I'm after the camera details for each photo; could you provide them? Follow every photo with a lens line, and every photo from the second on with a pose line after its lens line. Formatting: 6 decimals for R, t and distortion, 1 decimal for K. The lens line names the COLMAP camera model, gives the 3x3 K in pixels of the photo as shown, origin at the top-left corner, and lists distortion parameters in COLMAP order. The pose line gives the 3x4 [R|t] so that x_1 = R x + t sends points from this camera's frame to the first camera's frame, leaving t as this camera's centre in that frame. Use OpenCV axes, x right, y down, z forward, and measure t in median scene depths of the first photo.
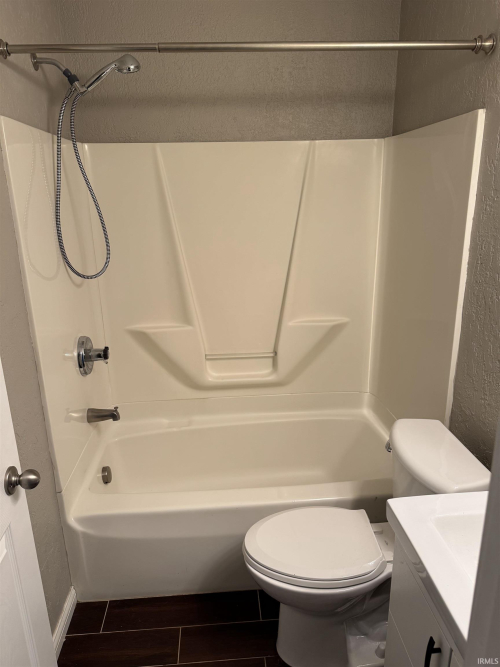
lens RADIAL K [[472.7, 0, 250.0], [0, 472.7, 333.5], [0, 0, 1]] dist [0.050945, -0.055506]
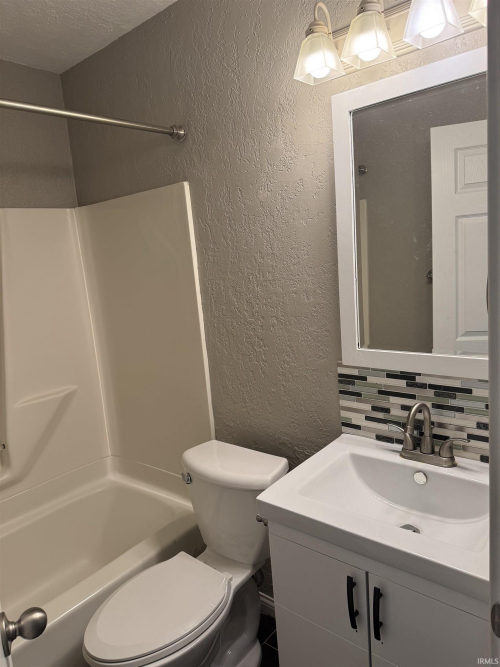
lens RADIAL K [[463.5, 0, 250.0], [0, 463.5, 333.5], [0, 0, 1]] dist [0.102431, -0.168220]
pose [[0.688269, -0.172104, 0.704746, -0.244840], [0.282716, 0.958280, -0.042087, 0.008051], [-0.668100, 0.228210, 0.708211, 0.079901]]
